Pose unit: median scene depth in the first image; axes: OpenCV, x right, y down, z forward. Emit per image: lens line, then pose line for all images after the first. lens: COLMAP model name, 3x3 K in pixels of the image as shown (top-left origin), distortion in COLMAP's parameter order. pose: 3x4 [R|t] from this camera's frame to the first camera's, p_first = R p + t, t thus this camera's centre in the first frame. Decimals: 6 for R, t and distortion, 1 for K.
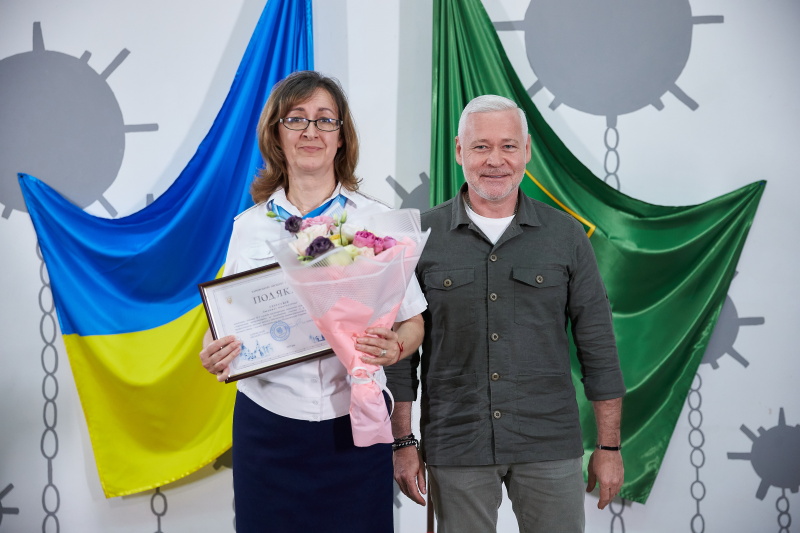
lens RADIAL K [[1143.4, 0, 399.8], [0, 1143.4, 266.7], [0, 0, 1]] dist [0.126194, 0.027321]
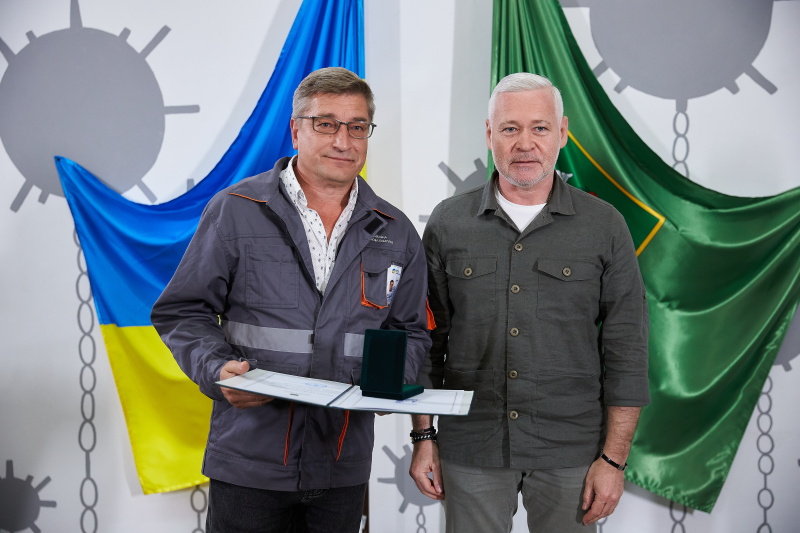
lens RADIAL K [[975.6, 0, 404.0], [0, 975.6, 268.4], [0, 0, 1]] dist [0.086199, 0.003277]
pose [[0.999776, 0.011275, -0.017913, -0.025261], [-0.010845, 0.999655, 0.023912, -0.010592], [0.018176, -0.023712, 0.999554, 0.191956]]
